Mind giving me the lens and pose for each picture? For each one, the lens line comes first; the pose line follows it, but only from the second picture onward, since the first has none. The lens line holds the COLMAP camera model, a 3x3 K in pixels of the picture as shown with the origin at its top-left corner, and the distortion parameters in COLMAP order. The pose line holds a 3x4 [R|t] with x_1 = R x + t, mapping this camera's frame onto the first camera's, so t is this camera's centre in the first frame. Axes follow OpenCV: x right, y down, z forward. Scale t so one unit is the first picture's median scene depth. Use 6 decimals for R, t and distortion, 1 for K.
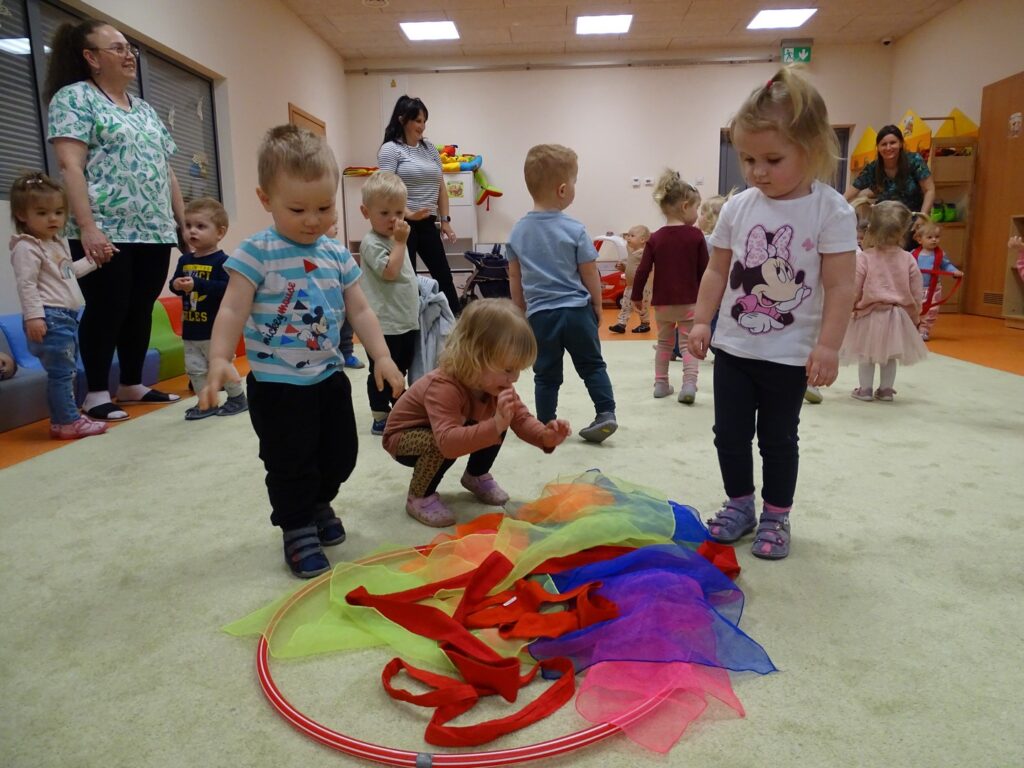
lens RADIAL K [[734.3, 0, 512.0], [0, 734.3, 384.0], [0, 0, 1]] dist [0.008849, -0.000345]
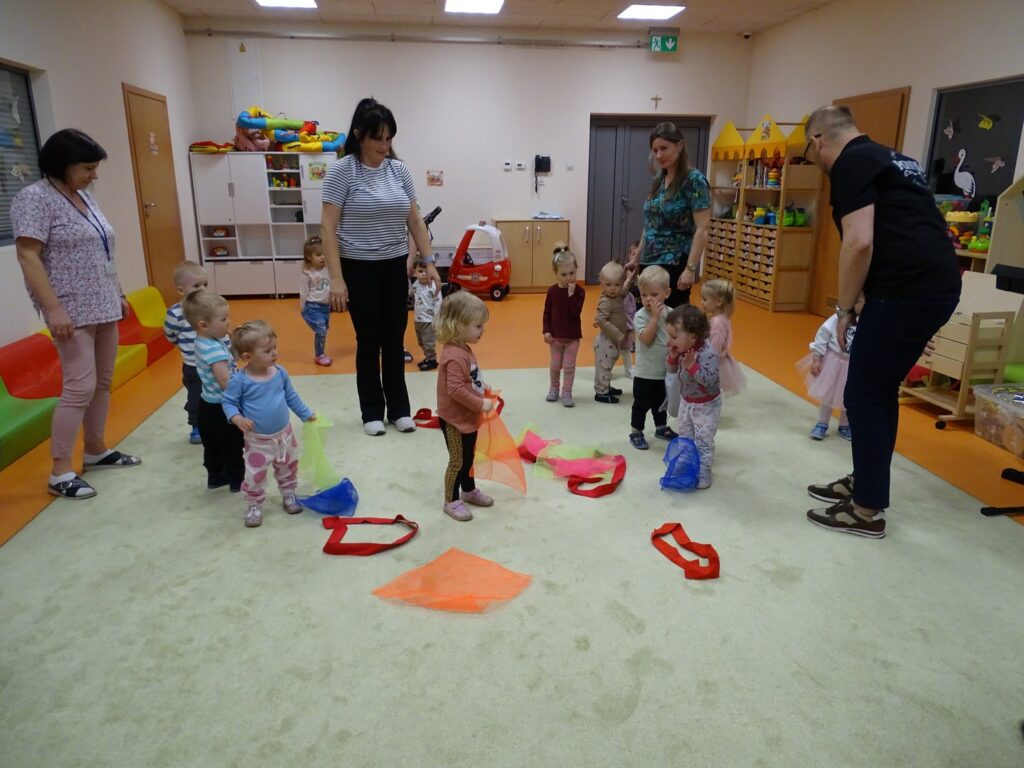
lens RADIAL K [[734.3, 0, 512.0], [0, 734.3, 384.0], [0, 0, 1]] dist [0.008849, -0.000345]
pose [[0.982902, -0.029853, 0.181696, -0.012957], [0.011294, 0.994686, 0.102334, -0.091570], [-0.183785, -0.098532, 0.978015, 0.011567]]
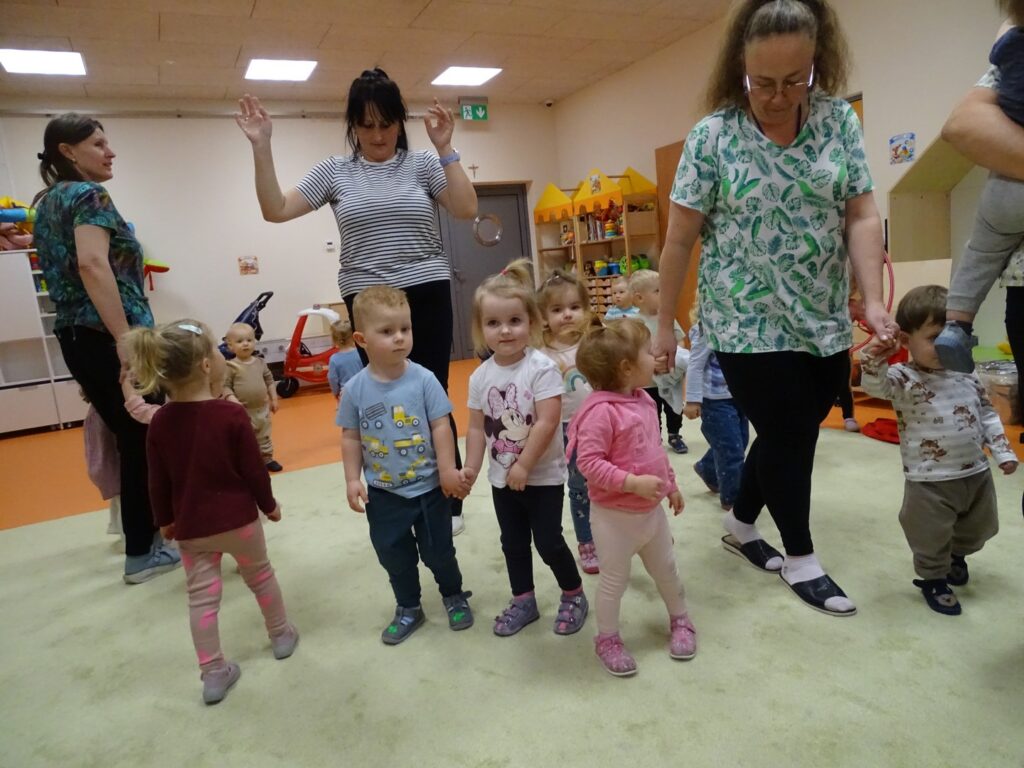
lens RADIAL K [[734.3, 0, 512.0], [0, 734.3, 384.0], [0, 0, 1]] dist [0.008849, -0.000345]
pose [[0.868535, -0.140065, 0.475426, -0.092697], [0.166834, 0.985881, -0.014332, -0.064313], [-0.466706, 0.091765, 0.879639, 0.139755]]
